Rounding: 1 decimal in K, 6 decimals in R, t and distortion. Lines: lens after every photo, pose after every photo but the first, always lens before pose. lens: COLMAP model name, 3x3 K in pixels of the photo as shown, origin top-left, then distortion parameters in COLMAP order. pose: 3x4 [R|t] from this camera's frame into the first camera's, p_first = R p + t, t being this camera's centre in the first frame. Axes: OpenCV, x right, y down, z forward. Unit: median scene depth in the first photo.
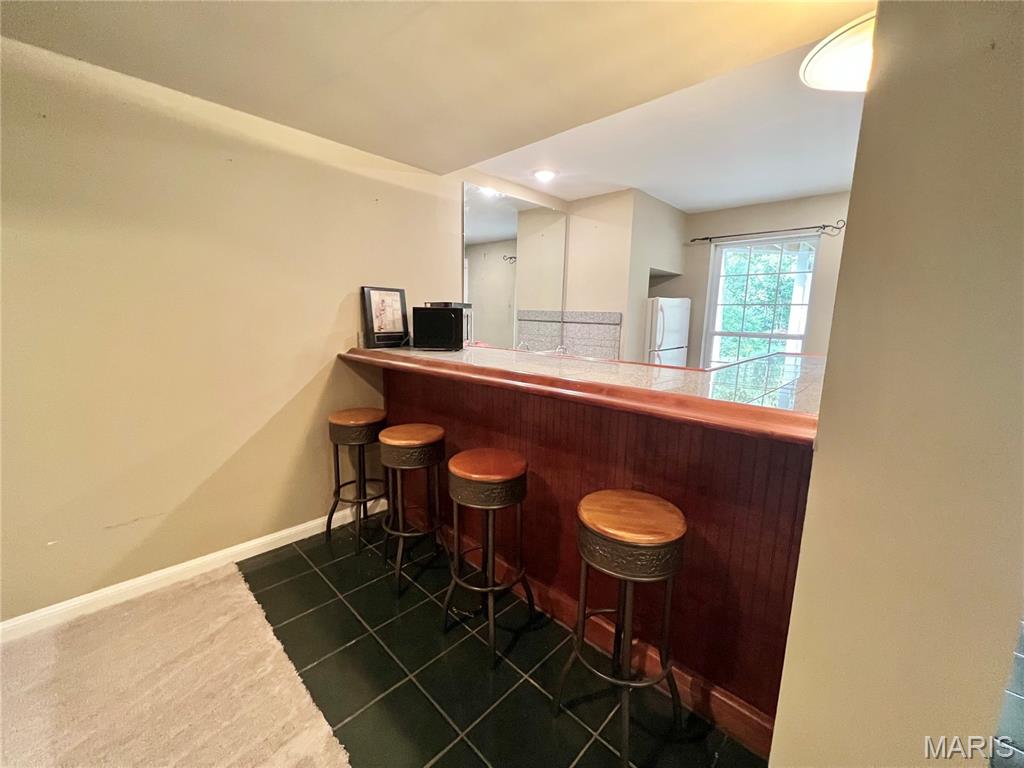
lens RADIAL K [[408.2, 0, 512.0], [0, 408.2, 382.0], [0, 0, 1]] dist [-0.003043, -0.000331]
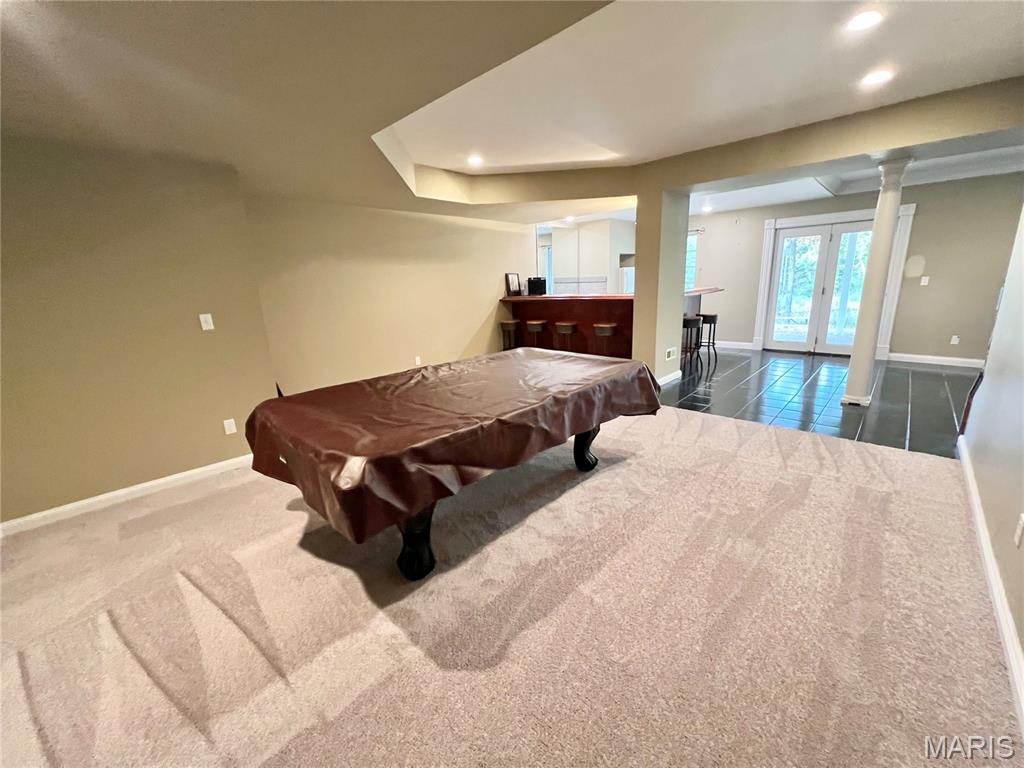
lens RADIAL K [[408.2, 0, 512.0], [0, 408.2, 382.0], [0, 0, 1]] dist [-0.003043, -0.000331]
pose [[0.997810, -0.065731, -0.007438, -0.357283], [0.066105, 0.994953, 0.075484, 0.276936], [0.002438, -0.075810, 0.997119, -1.728788]]
